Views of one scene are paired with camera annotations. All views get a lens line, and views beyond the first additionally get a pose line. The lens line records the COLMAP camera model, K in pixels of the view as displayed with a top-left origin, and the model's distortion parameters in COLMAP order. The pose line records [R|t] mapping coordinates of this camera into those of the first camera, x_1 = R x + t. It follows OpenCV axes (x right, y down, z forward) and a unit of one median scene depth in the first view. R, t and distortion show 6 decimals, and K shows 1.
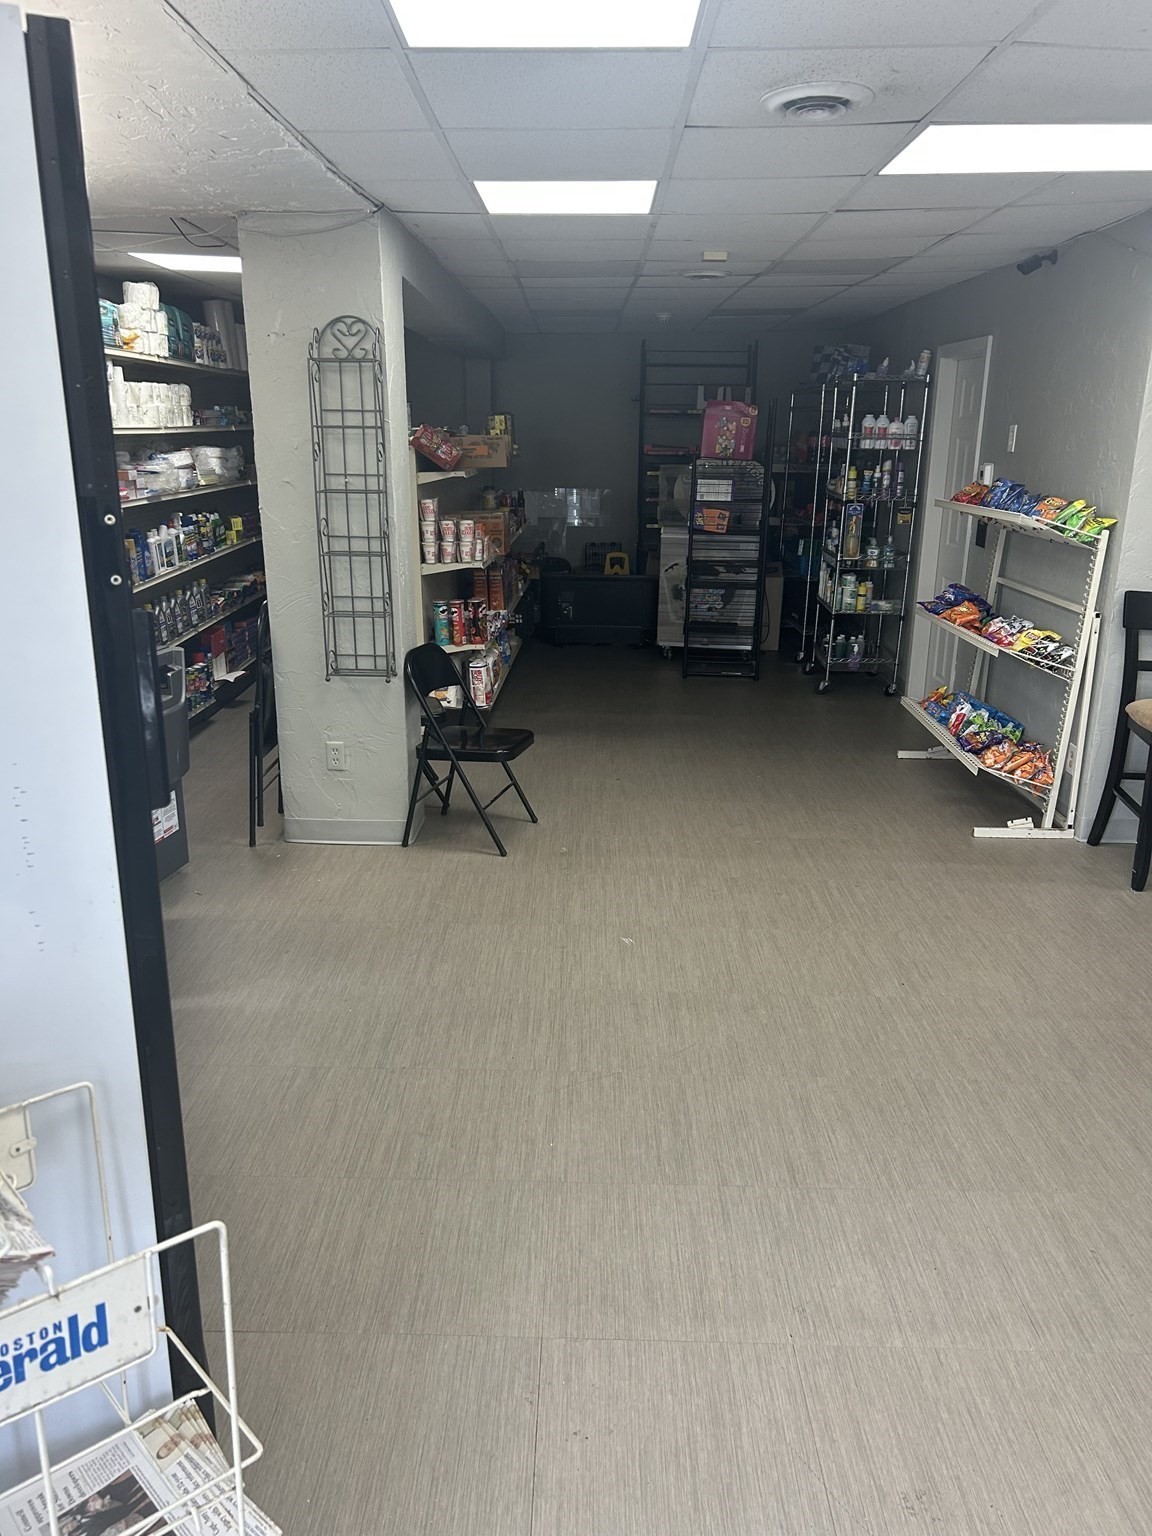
lens RADIAL K [[1131.8, 0, 576.0], [0, 1131.8, 768.0], [0, 0, 1]] dist [0.005433, -0.021637]
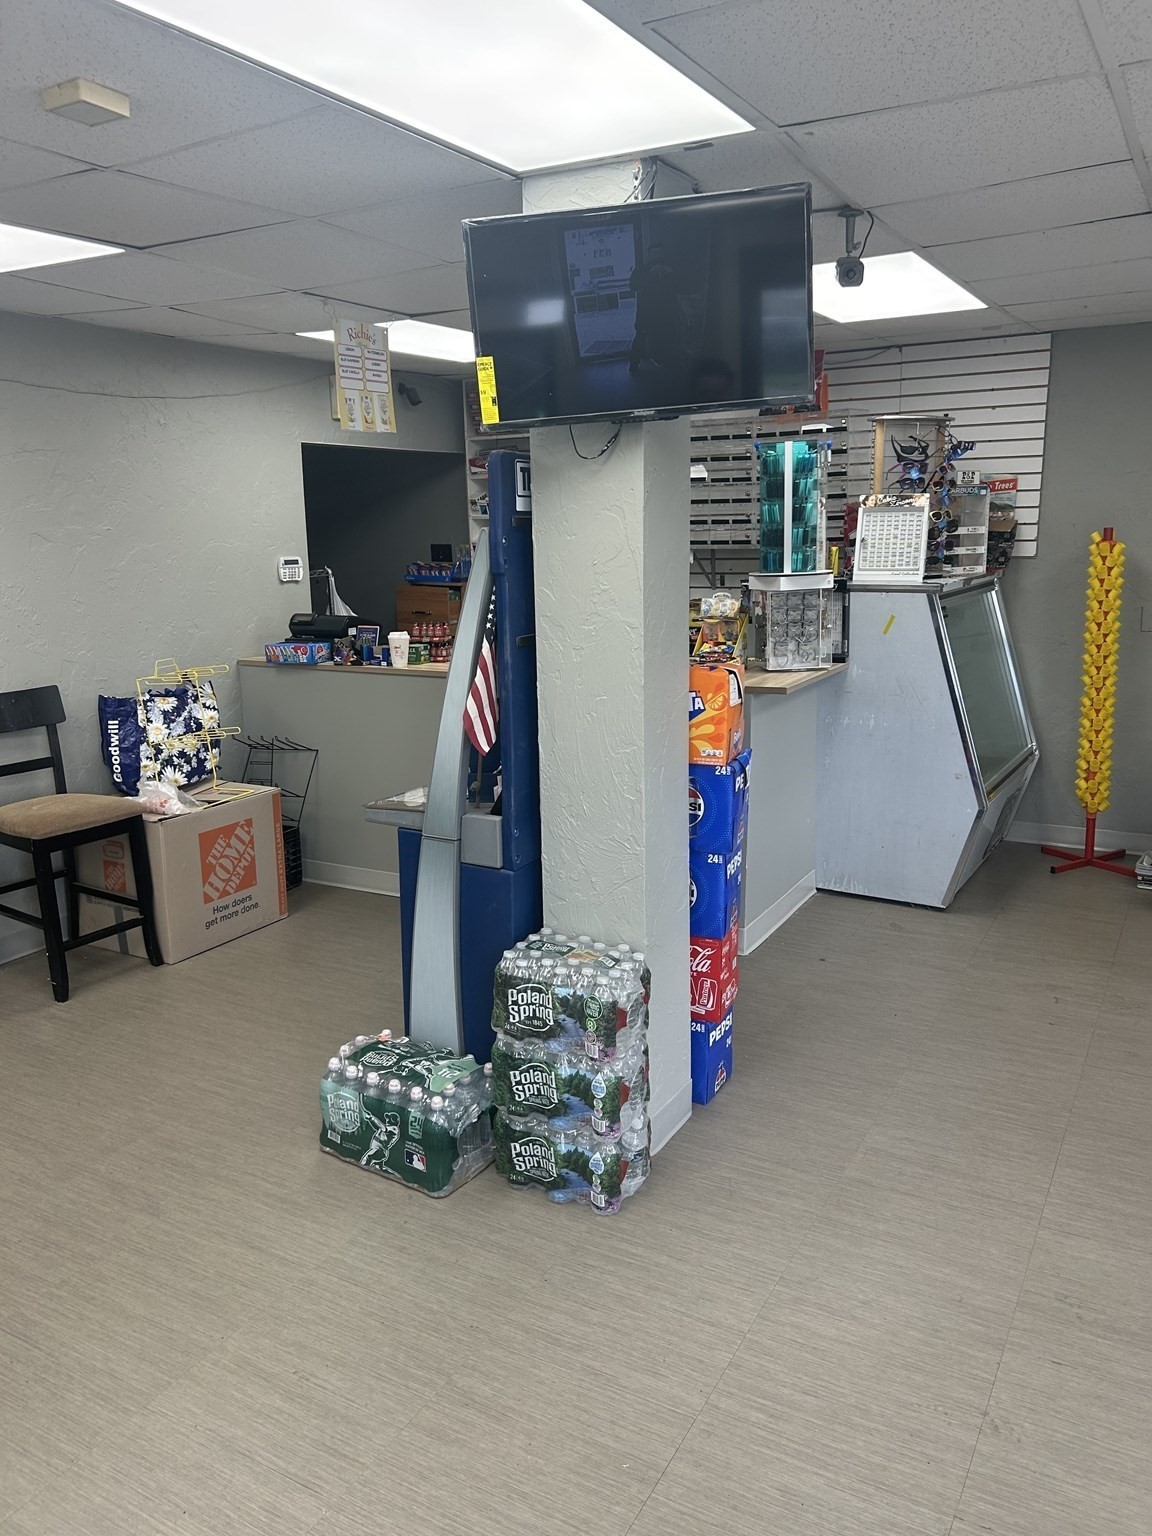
lens RADIAL K [[1140.6, 0, 576.0], [0, 1140.6, 768.0], [0, 0, 1]] dist [0.008955, -0.029474]
pose [[0.488340, -0.199151, 0.849625, -0.135728], [0.273576, 0.959468, 0.067655, -0.054160], [-0.828662, 0.199398, 0.523030, 0.221237]]
